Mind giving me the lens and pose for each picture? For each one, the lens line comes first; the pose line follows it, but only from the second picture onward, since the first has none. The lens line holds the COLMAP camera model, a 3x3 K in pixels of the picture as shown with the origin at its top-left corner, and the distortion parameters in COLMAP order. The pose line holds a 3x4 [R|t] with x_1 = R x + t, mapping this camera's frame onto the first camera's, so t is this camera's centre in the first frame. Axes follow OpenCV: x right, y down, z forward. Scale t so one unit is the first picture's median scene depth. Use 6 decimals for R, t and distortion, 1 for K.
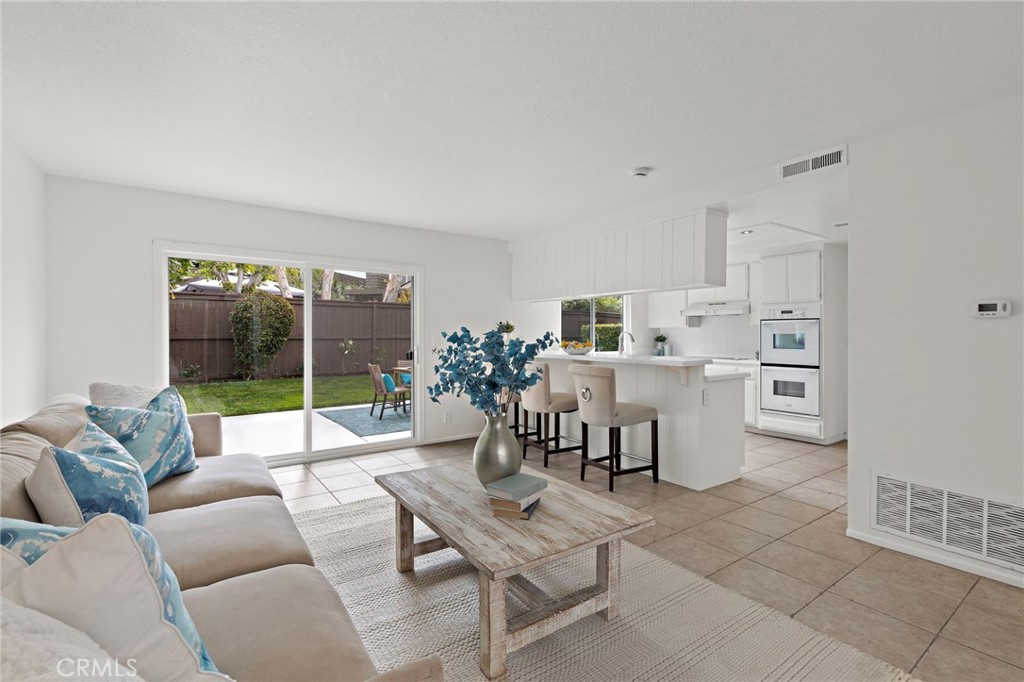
lens RADIAL K [[459.5, 0, 511.4], [0, 459.5, 336.1], [0, 0, 1]] dist [0.003848, 0.000220]
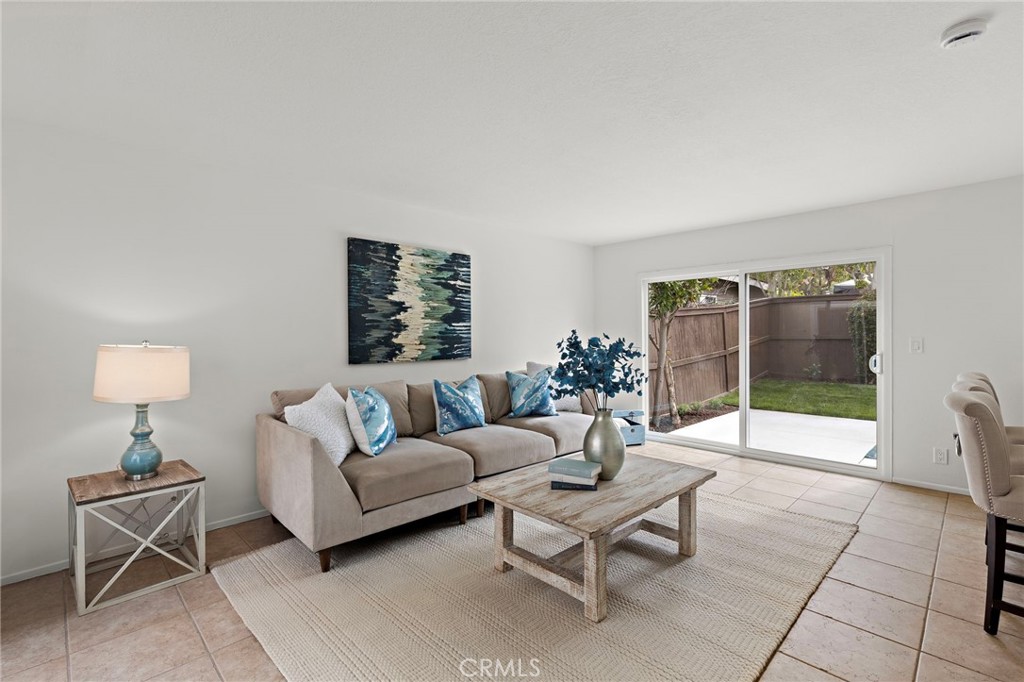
lens RADIAL K [[459.5, 0, 504.8], [0, 459.5, 341.3], [0, 0, 1]] dist [0.003848, 0.000220]
pose [[0.158071, 0.012650, -0.987347, 1.105899], [-0.000014, 0.999918, 0.012809, -0.014613], [0.987428, -0.002011, 0.158058, 0.607122]]
